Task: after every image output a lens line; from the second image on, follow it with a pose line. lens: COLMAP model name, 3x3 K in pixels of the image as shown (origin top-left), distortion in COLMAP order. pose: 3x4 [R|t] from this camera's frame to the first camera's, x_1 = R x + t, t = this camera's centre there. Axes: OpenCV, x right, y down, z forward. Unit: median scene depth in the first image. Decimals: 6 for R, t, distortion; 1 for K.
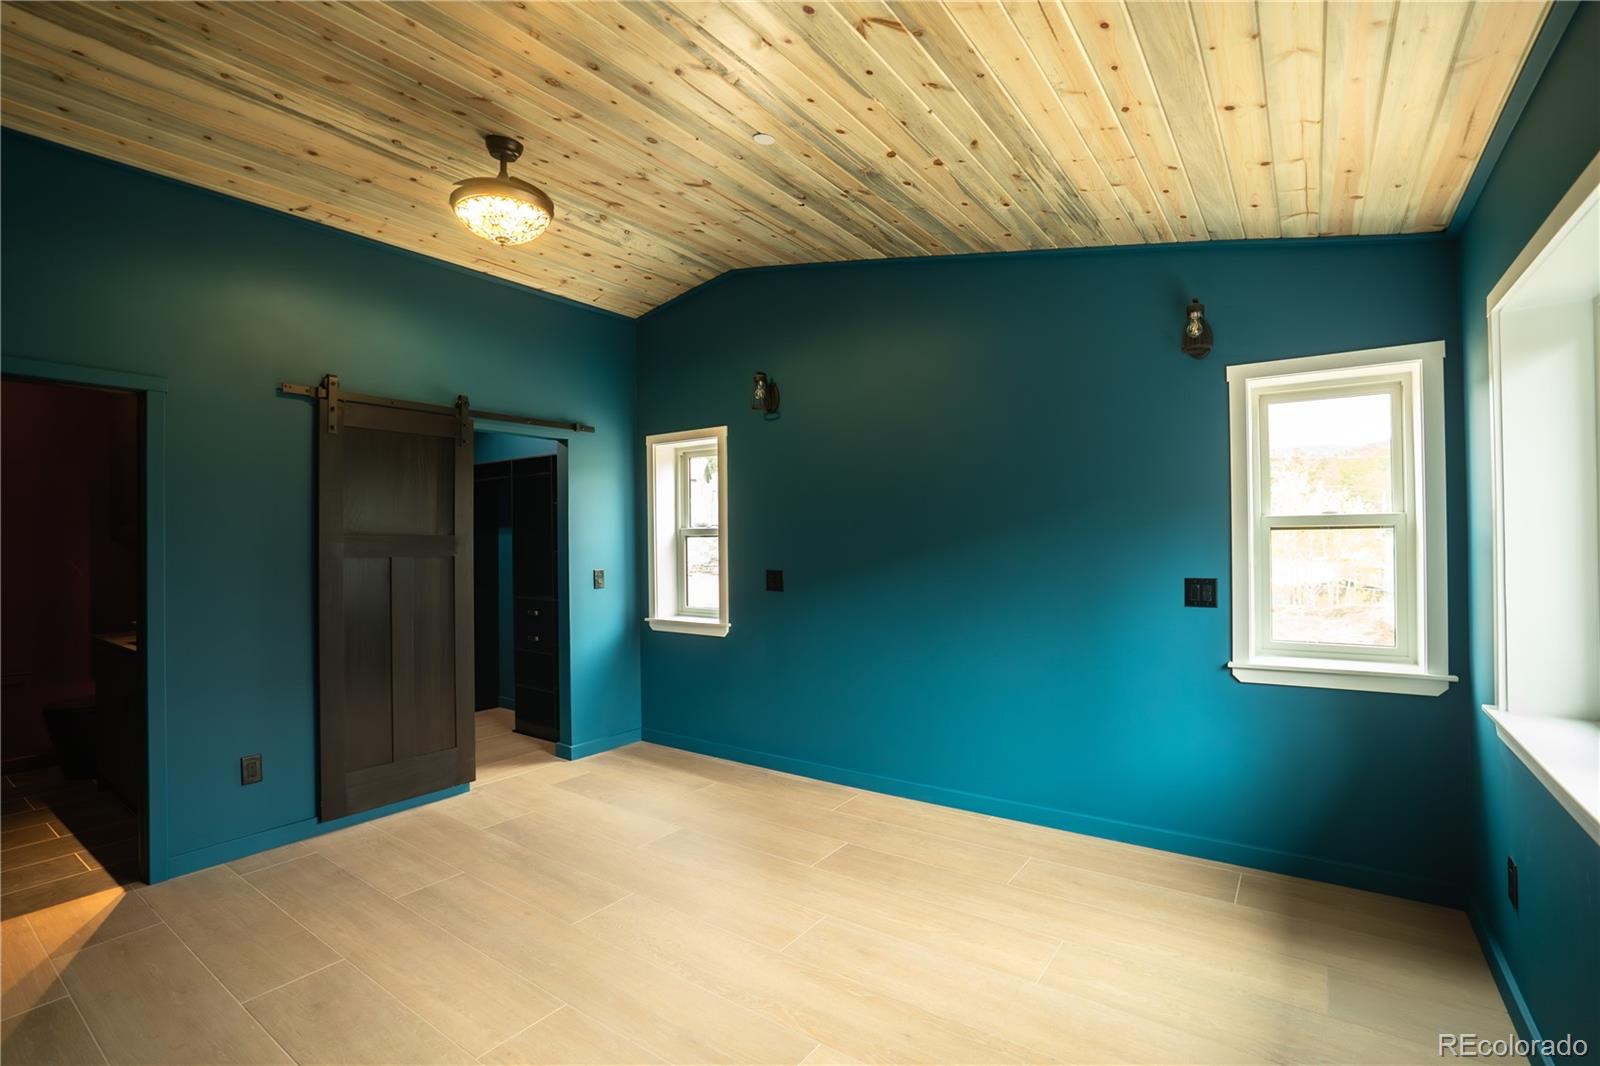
lens RADIAL K [[733.1, 0, 794.3], [0, 733.1, 535.7], [0, 0, 1]] dist [-0.078614, 0.028991]
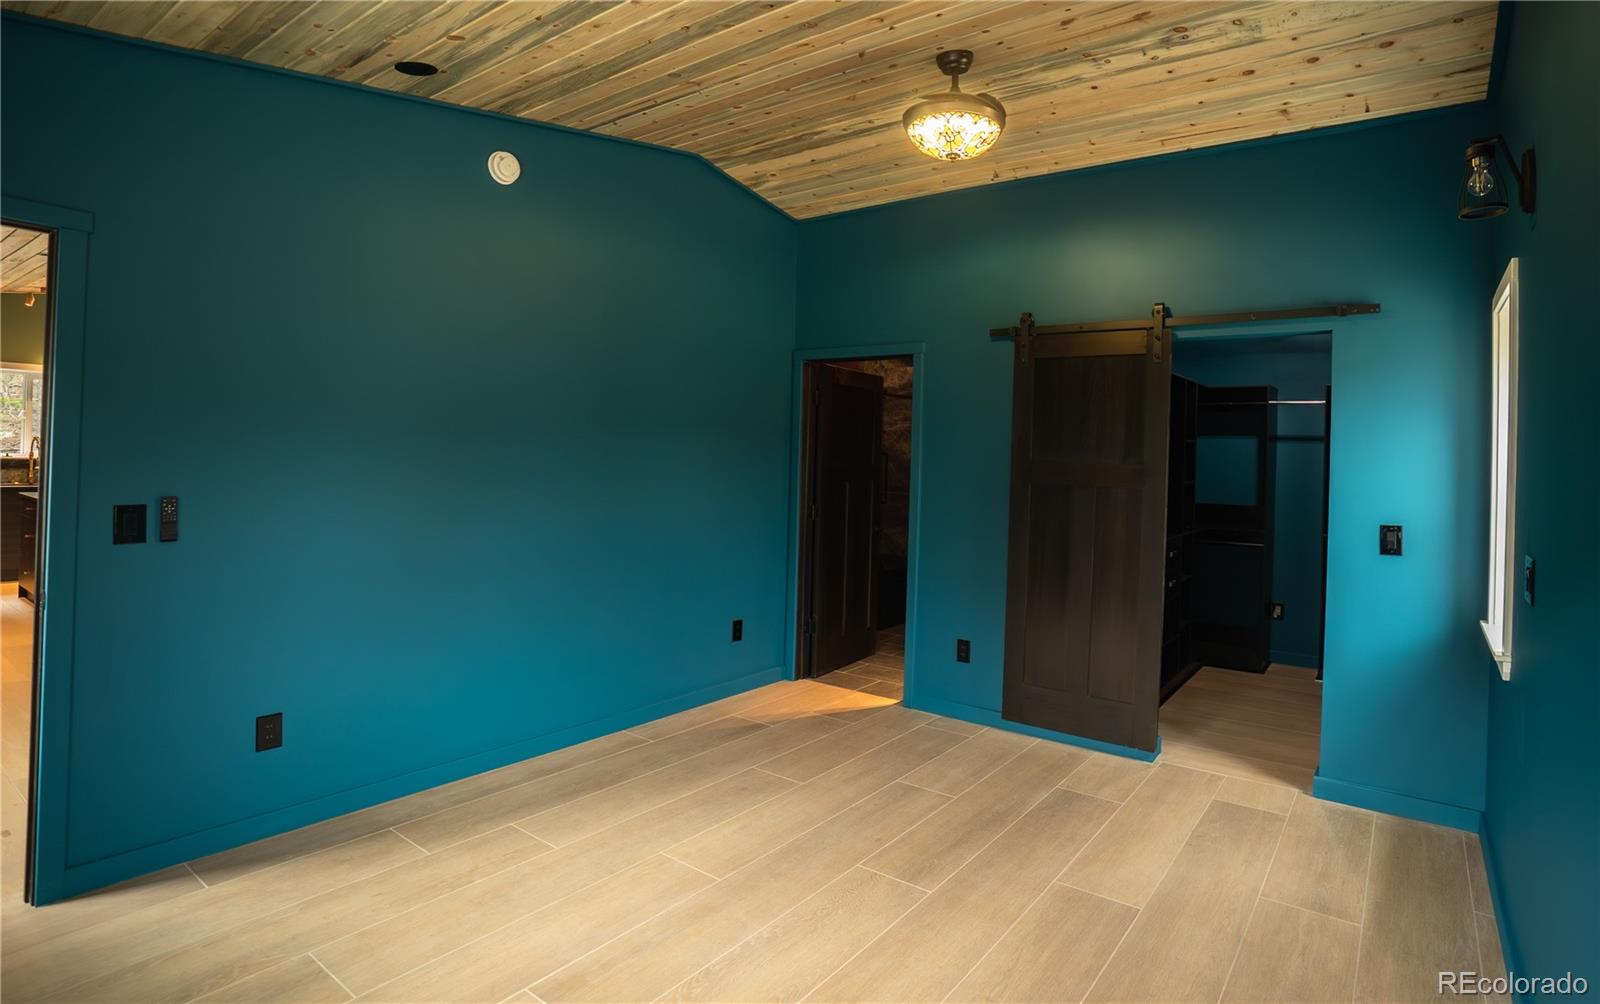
lens RADIAL K [[759.6, 0, 800.3], [0, 759.6, 444.0], [0, 0, 1]] dist [-0.031594, 0.000136]
pose [[0.018607, -0.002112, -0.999825, 0.514916], [-0.022529, 0.999743, -0.002531, -0.015144], [0.999573, 0.022572, 0.018555, 0.650825]]
